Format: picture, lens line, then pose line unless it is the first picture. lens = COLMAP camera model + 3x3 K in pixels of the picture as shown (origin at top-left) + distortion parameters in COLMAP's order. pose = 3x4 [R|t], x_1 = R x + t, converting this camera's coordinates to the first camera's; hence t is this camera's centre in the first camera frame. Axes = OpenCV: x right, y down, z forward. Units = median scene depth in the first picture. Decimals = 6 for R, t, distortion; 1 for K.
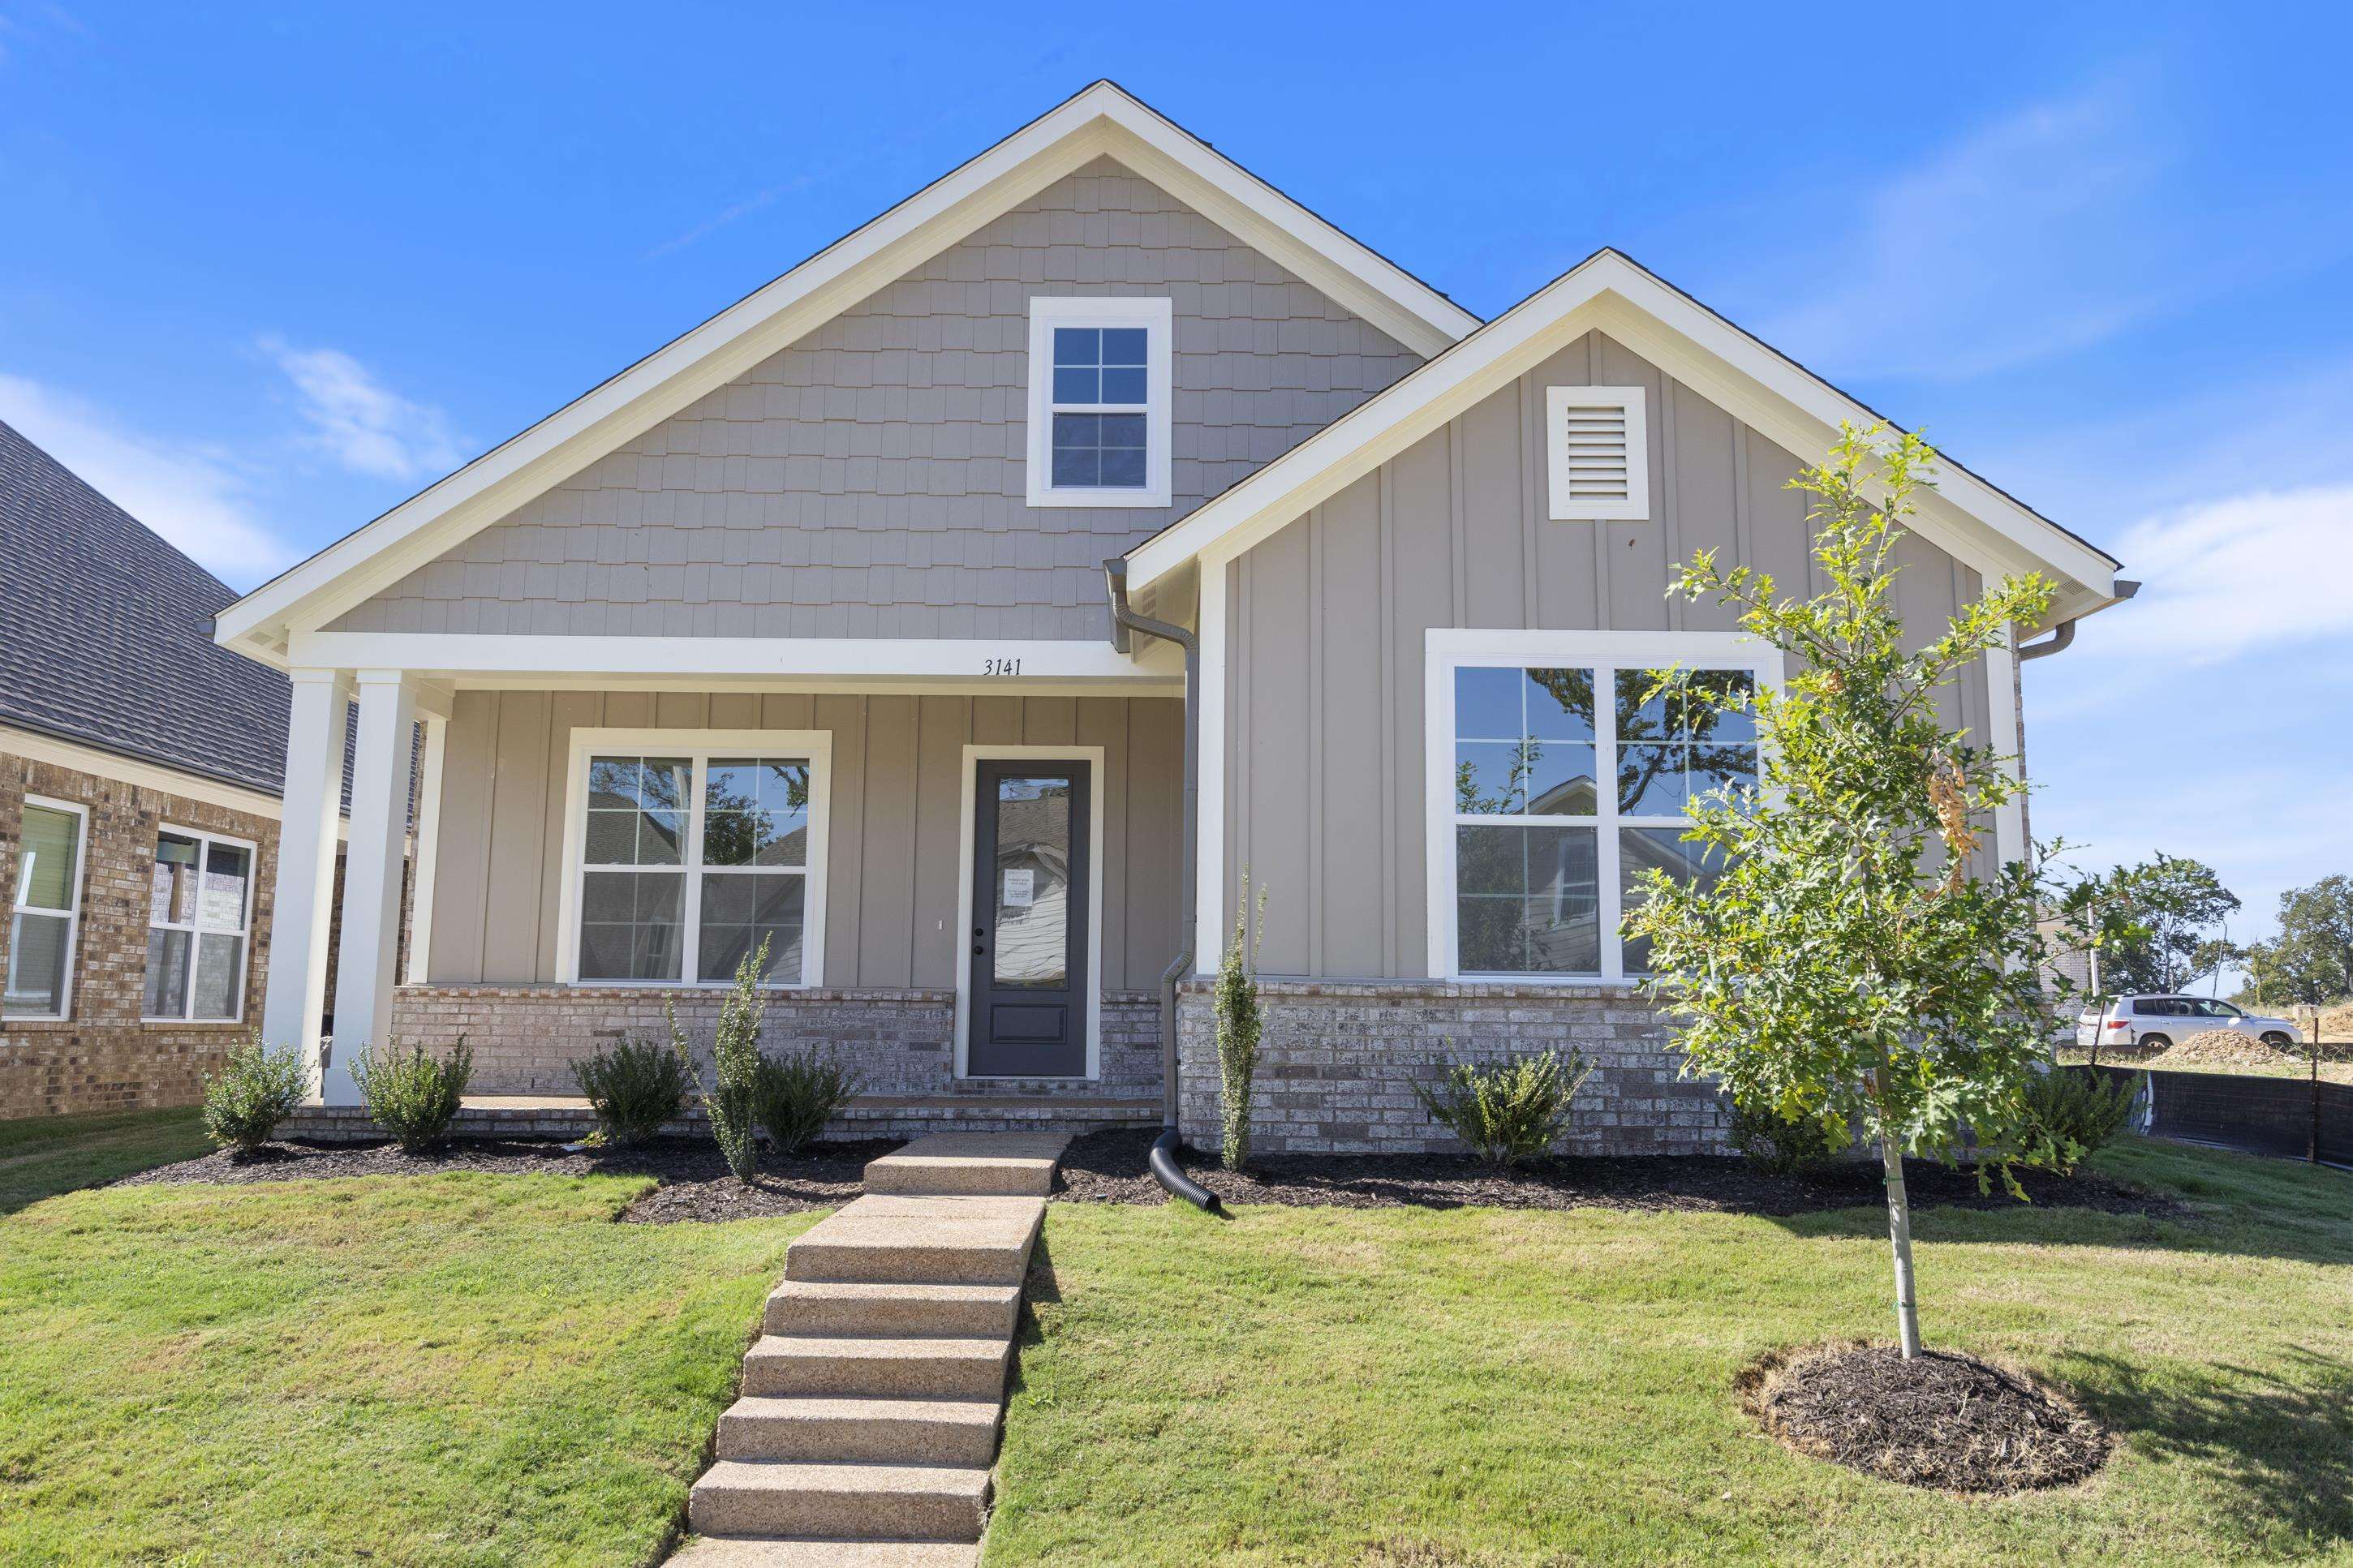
lens RADIAL K [[1677.1, 0, 1176.5], [0, 1677.1, 784.0], [0, 0, 1]] dist [0.000943, -0.000261]
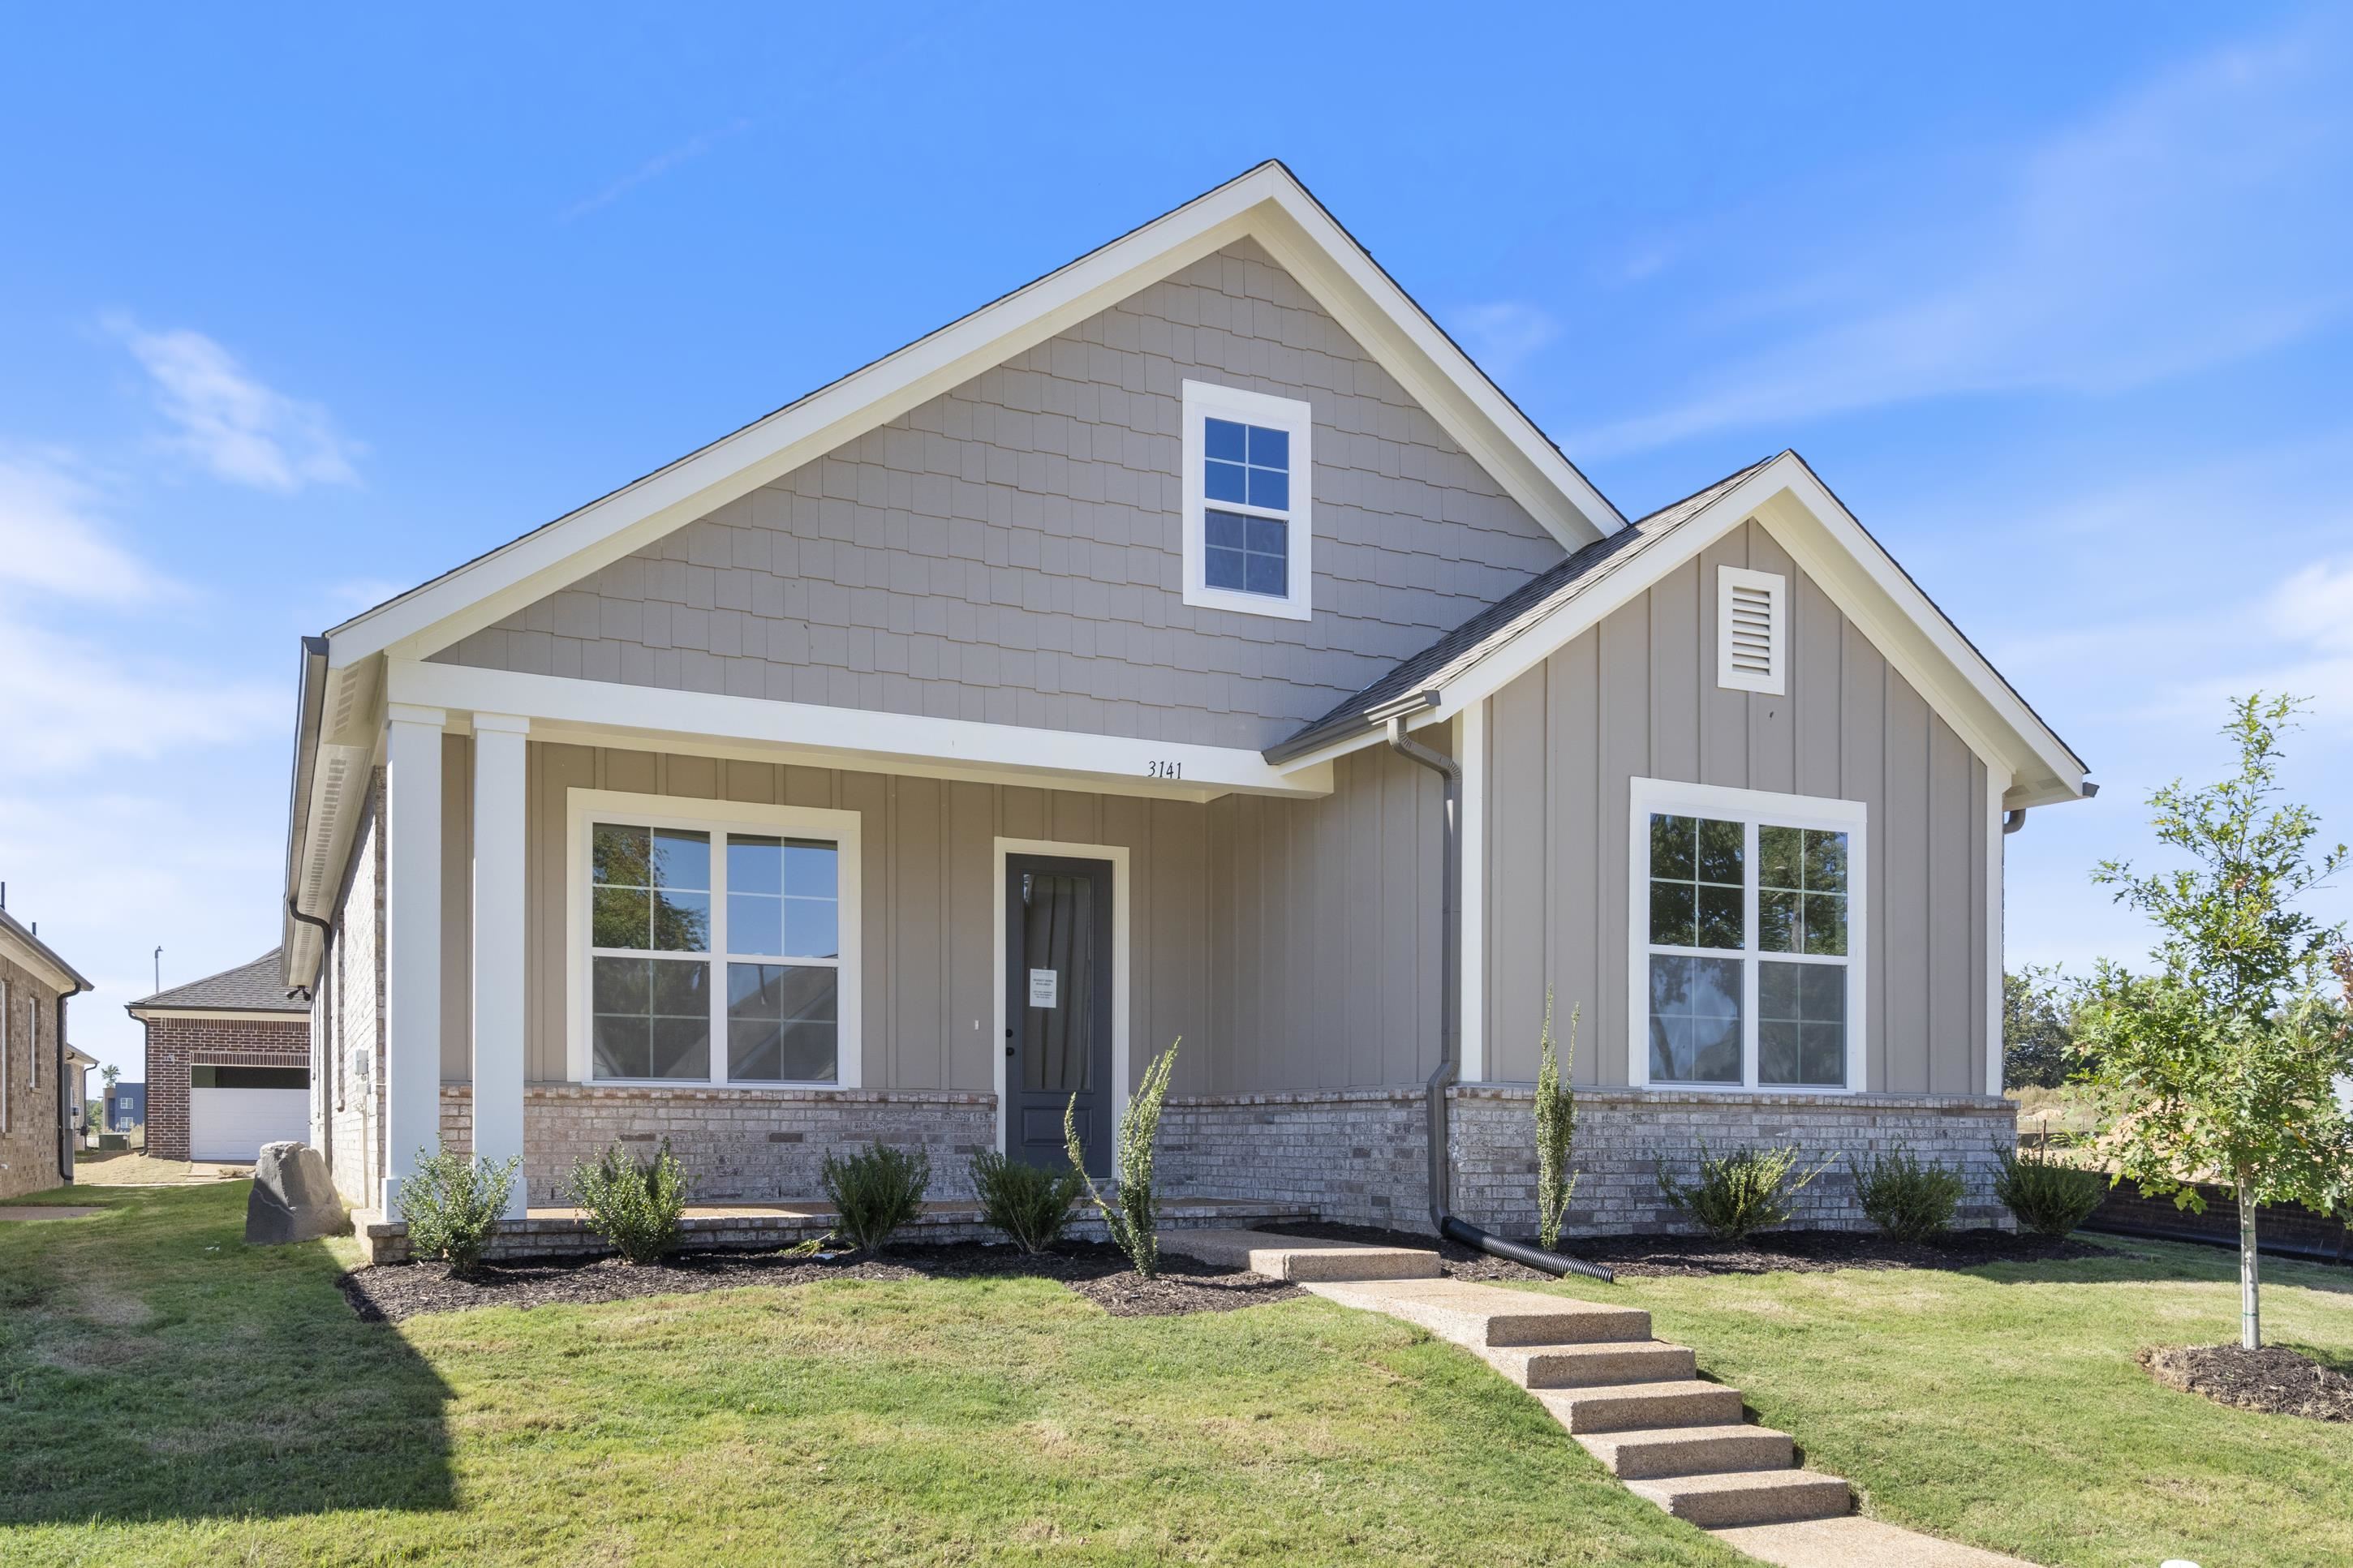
lens RADIAL K [[1875.0, 0, 1176.8], [0, 1875.0, 1127.9], [0, 0, 1]] dist [0.002488, -0.000247]
pose [[0.904535, -0.002486, 0.426392, -0.570461], [-0.058370, 0.989848, 0.129594, -0.004259], [-0.422385, -0.142111, 0.895207, -0.024427]]
